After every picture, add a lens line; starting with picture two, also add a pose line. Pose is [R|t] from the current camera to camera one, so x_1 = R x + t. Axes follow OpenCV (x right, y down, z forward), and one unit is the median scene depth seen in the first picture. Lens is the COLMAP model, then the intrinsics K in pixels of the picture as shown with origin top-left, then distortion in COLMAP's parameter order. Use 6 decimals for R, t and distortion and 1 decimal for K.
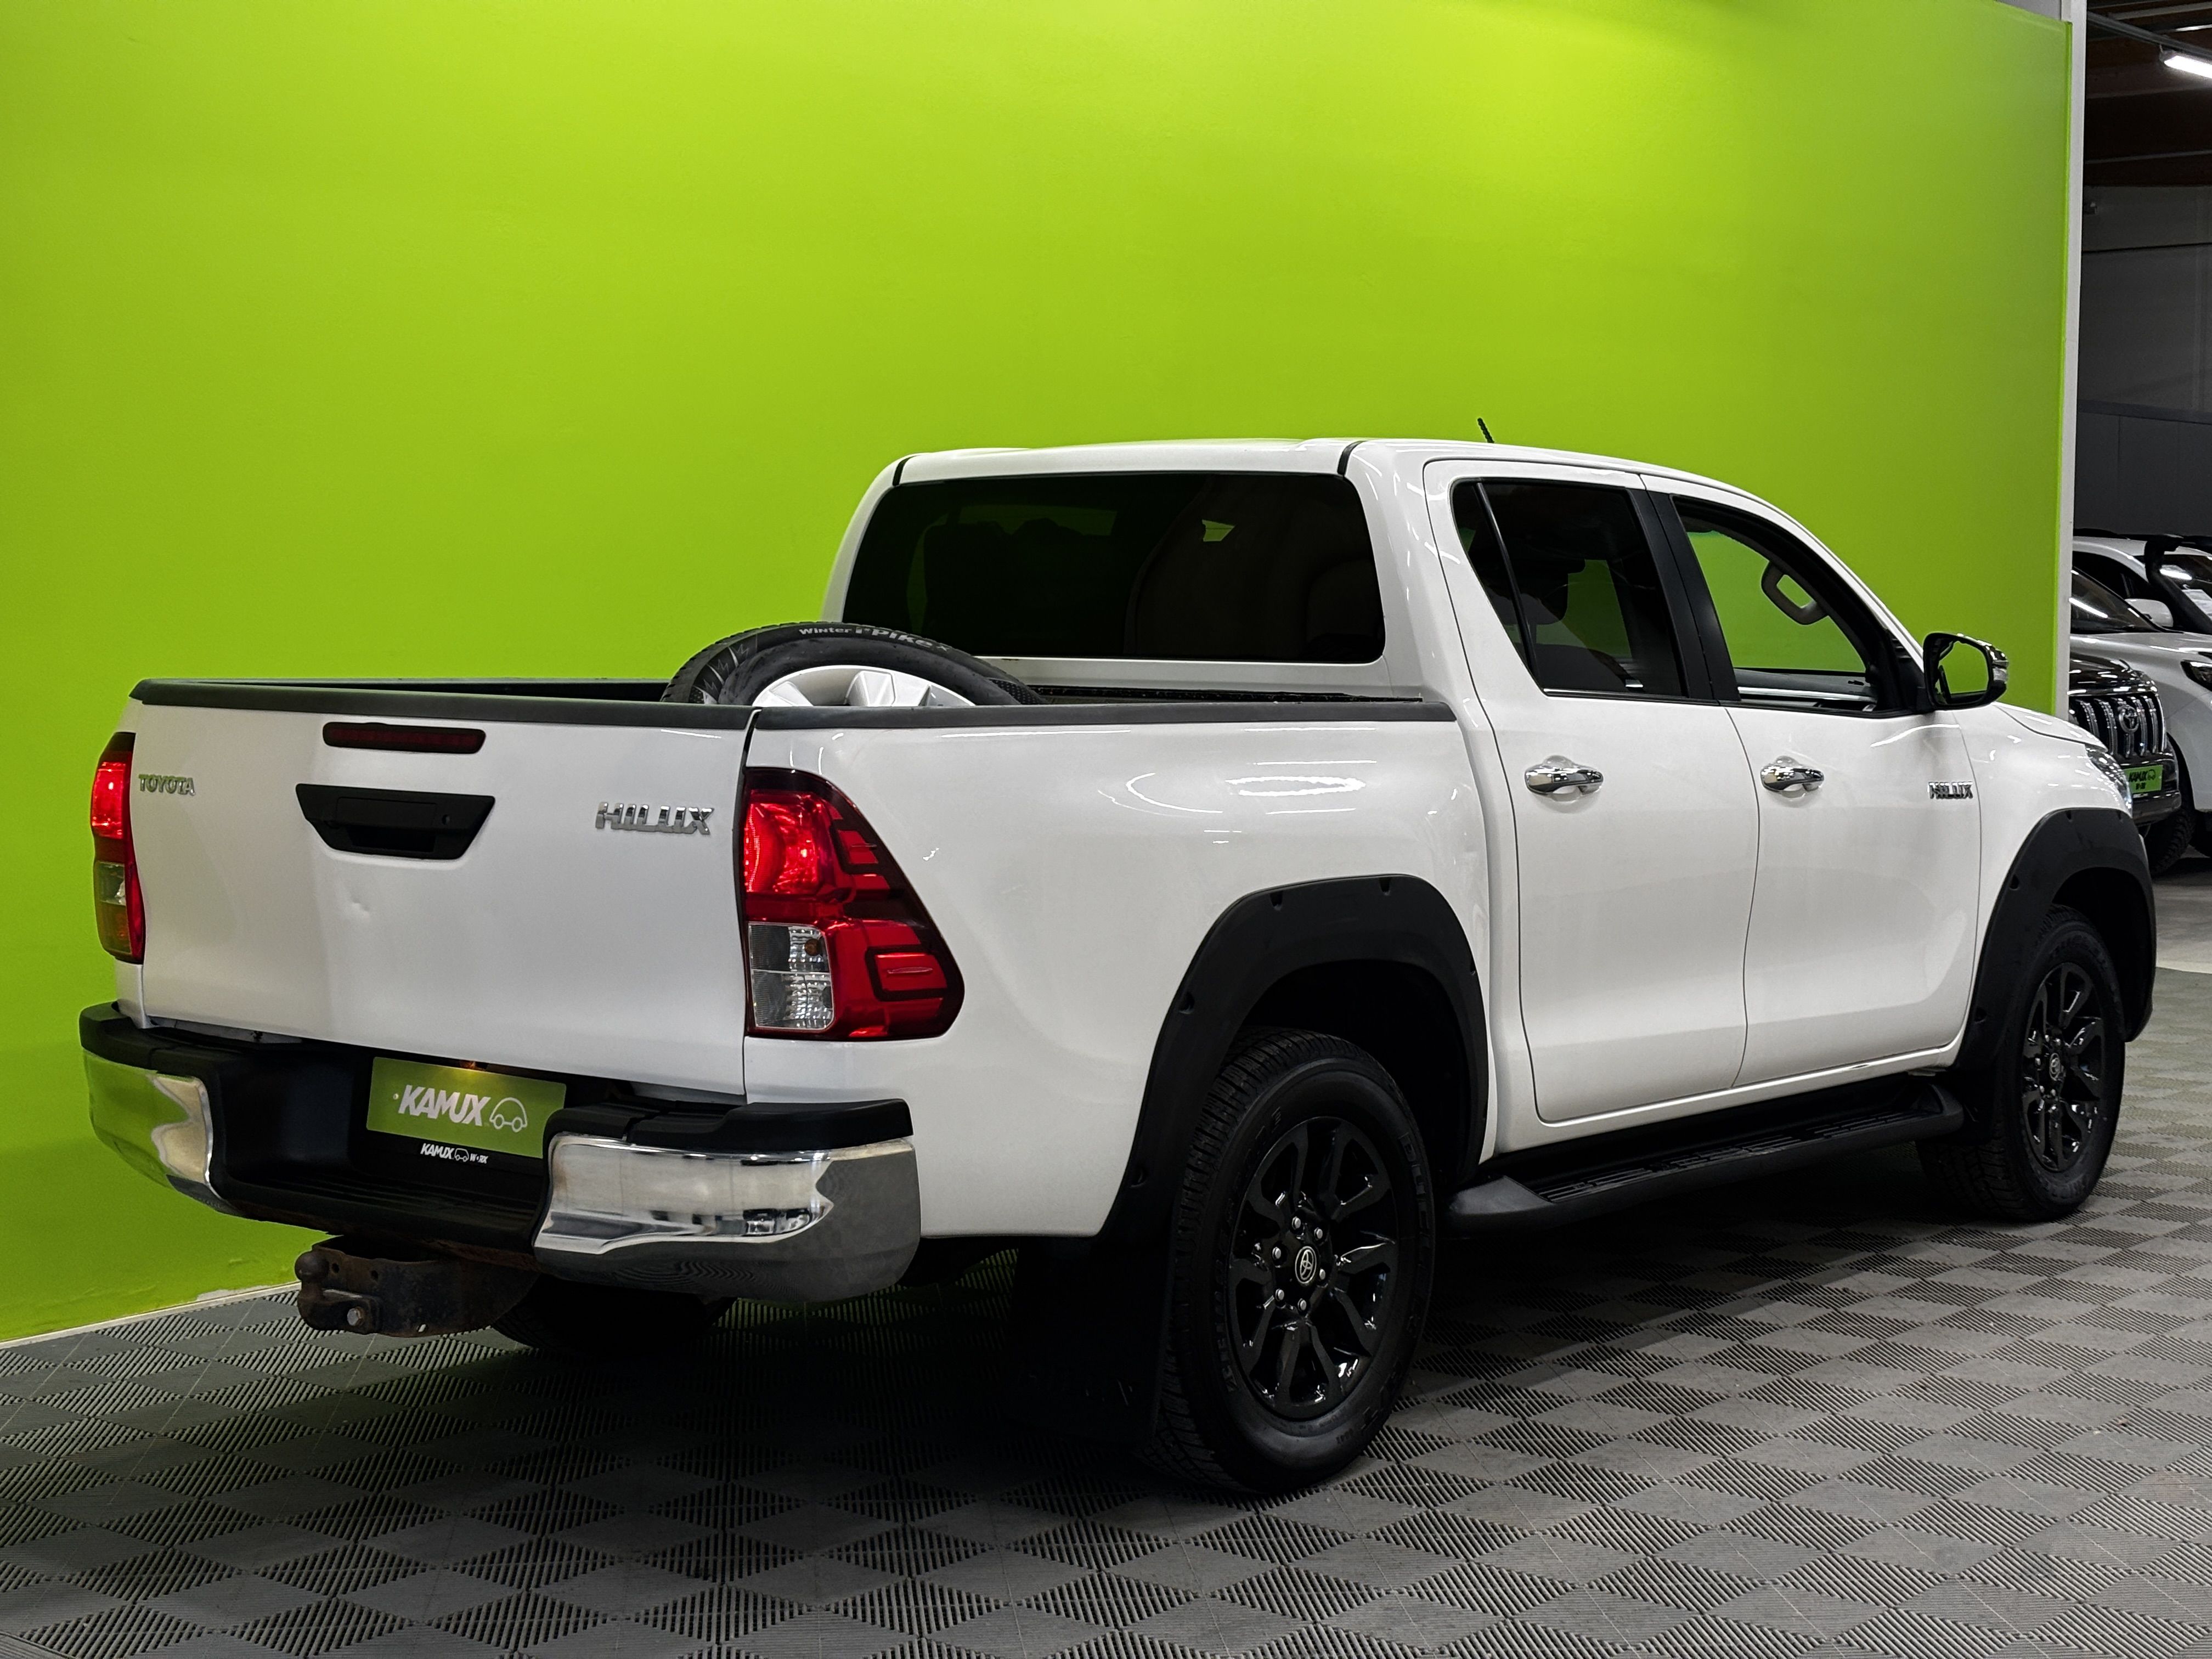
lens RADIAL K [[3301.3, 0, 1106.0], [0, 3301.3, 829.5], [0, 0, 1]] dist [0.187601, -0.570958]
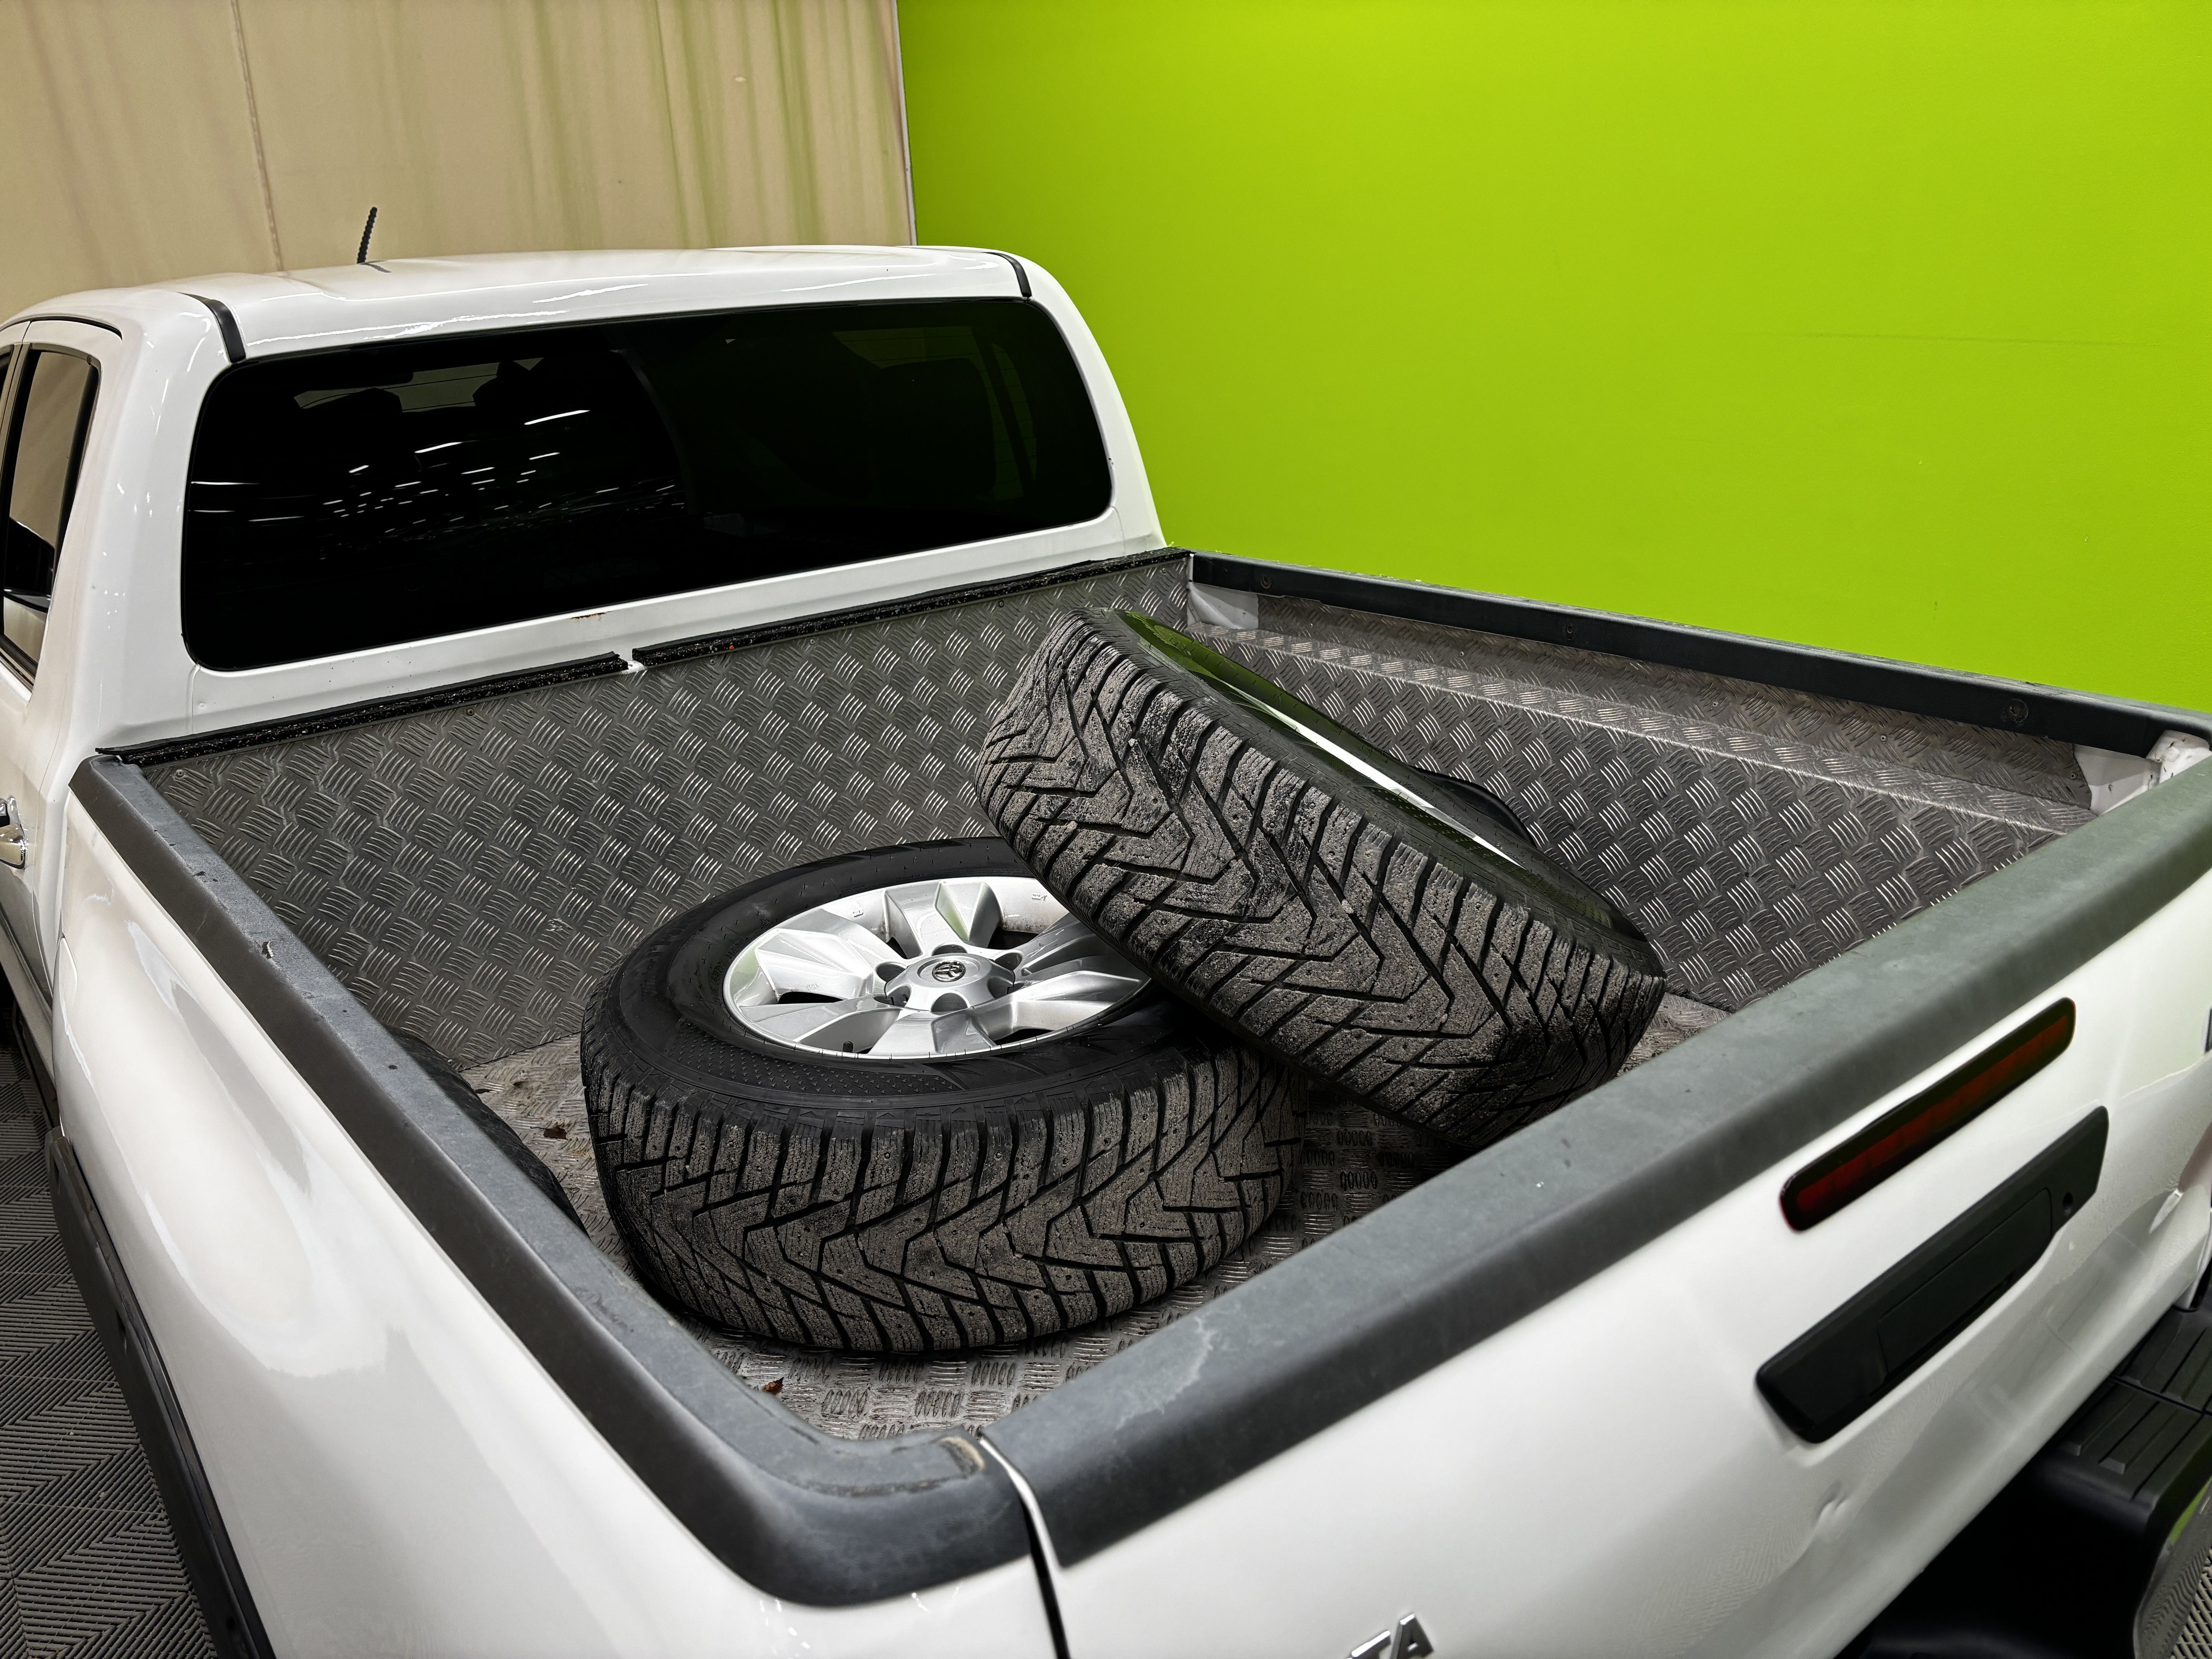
lens RADIAL K [[1679.5, 0, 1106.0], [0, 1679.5, 829.5], [0, 0, 1]] dist [0.105722, -0.141090]
pose [[0.238006, -0.353353, 0.904707, -0.414644], [0.112925, 0.935224, 0.335565, -0.143737], [-0.964677, 0.022297, 0.262492, 1.022255]]
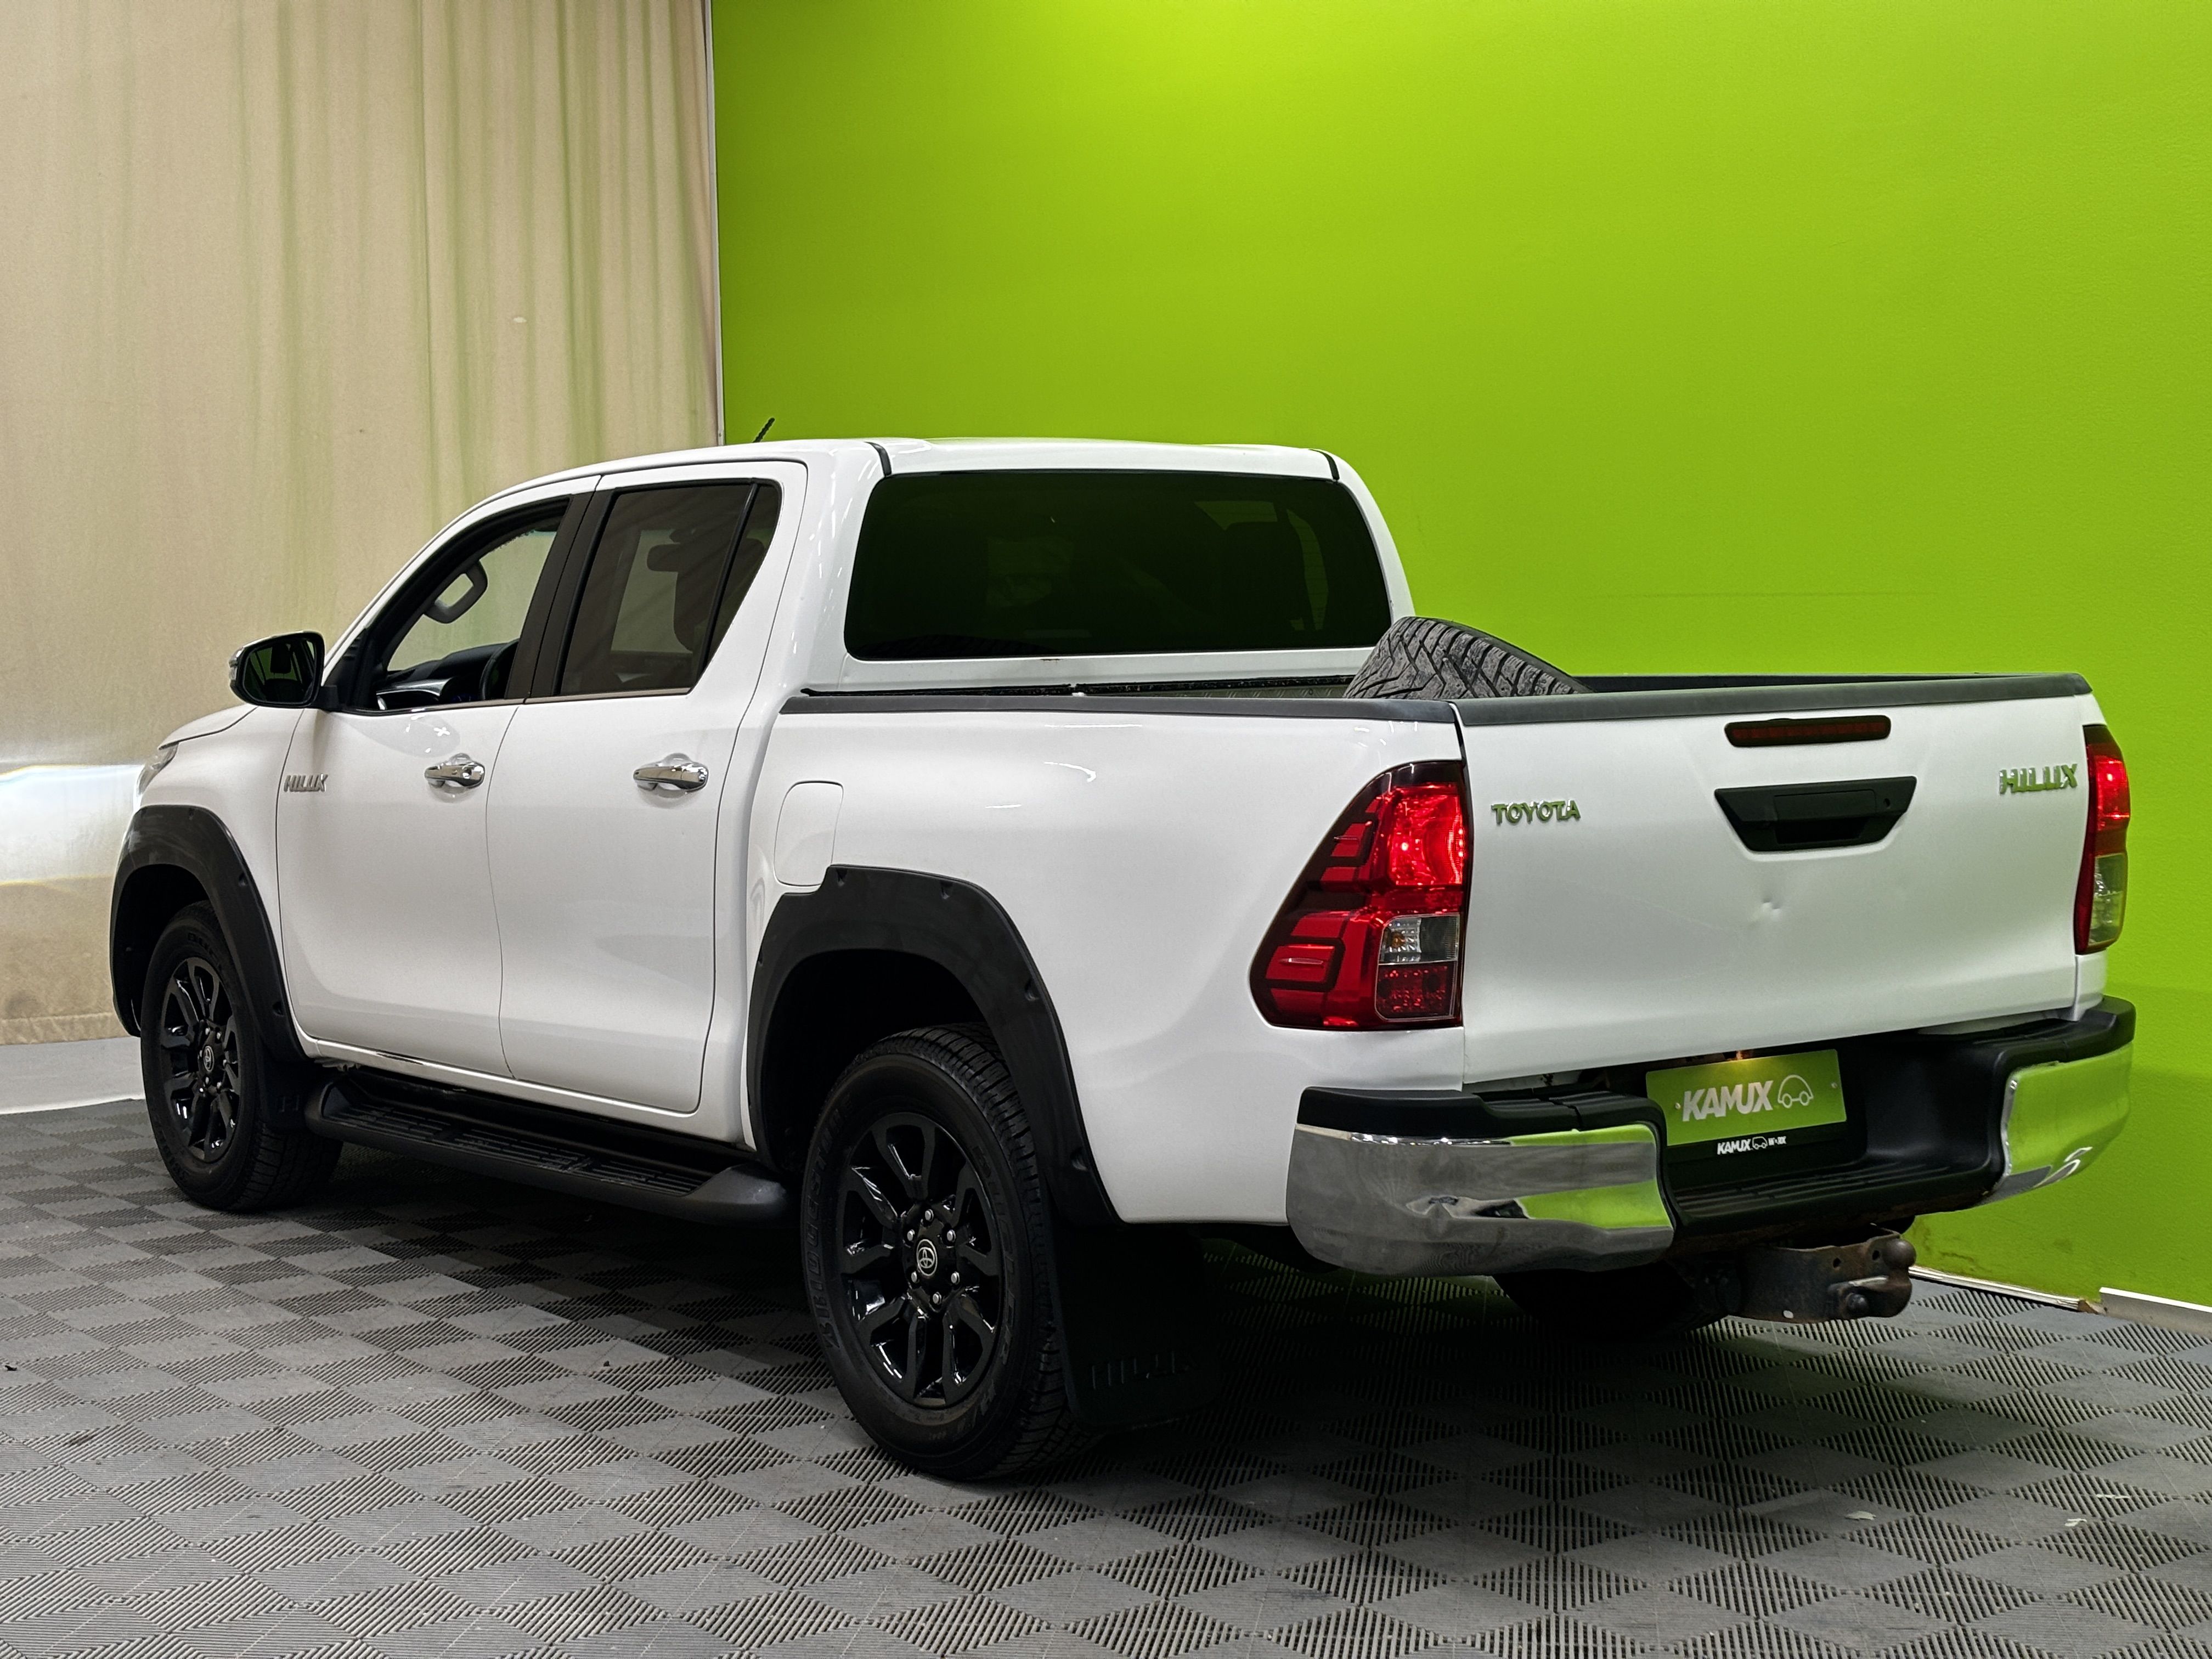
lens RADIAL K [[3301.3, 0, 1106.0], [0, 3301.3, 829.5], [0, 0, 1]] dist [0.187601, -0.570958]
pose [[0.259987, -0.078982, 0.962377, -1.215880], [0.080855, 0.994930, 0.059811, -0.074026], [-0.962221, 0.062263, 0.265055, 0.919177]]
